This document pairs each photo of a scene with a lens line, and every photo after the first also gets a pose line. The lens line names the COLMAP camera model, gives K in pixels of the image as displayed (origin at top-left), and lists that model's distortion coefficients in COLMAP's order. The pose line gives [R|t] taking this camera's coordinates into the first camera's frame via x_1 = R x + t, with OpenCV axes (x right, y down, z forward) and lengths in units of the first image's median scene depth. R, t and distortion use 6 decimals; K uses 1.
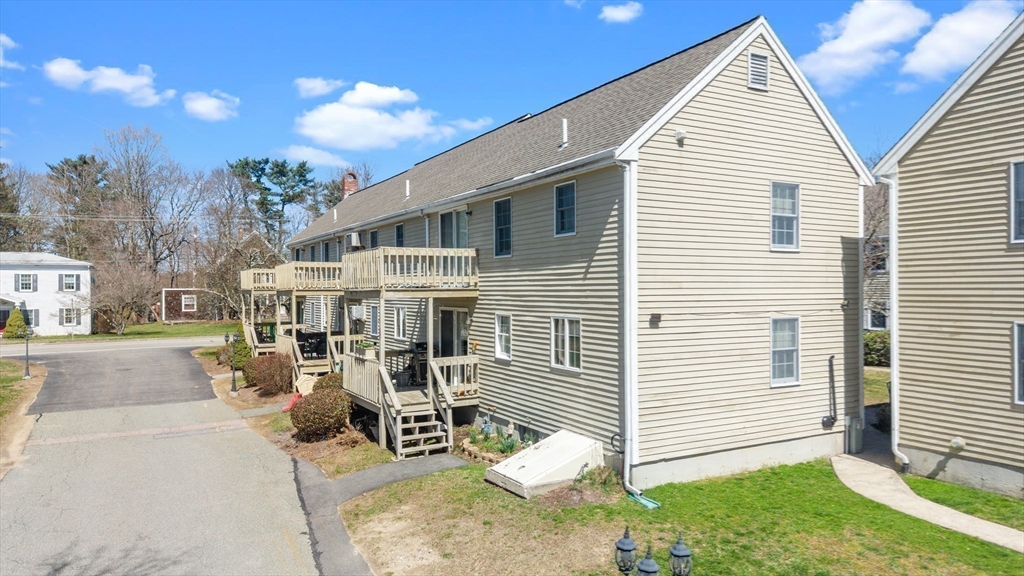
lens RADIAL K [[685.3, 0, 514.3], [0, 685.3, 285.4], [0, 0, 1]] dist [0.024135, -0.026833]
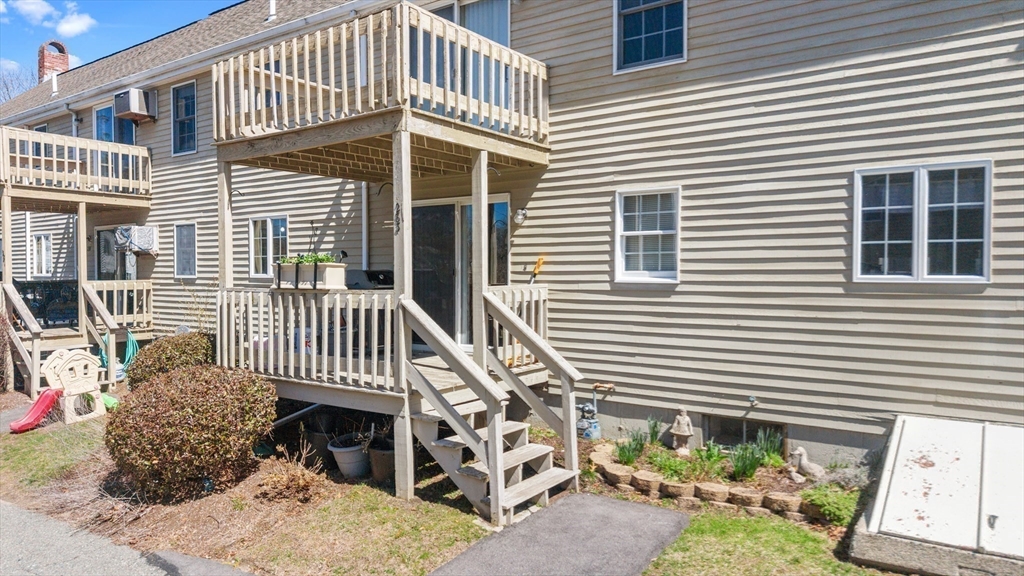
lens RADIAL K [[685.3, 0, 510.8], [0, 685.3, 295.3], [0, 0, 1]] dist [0.024135, -0.026833]
pose [[0.906721, -0.006599, 0.421679, -0.285333], [-0.008020, 0.999427, 0.032885, 0.094215], [-0.421655, -0.033199, 0.906149, 0.560912]]
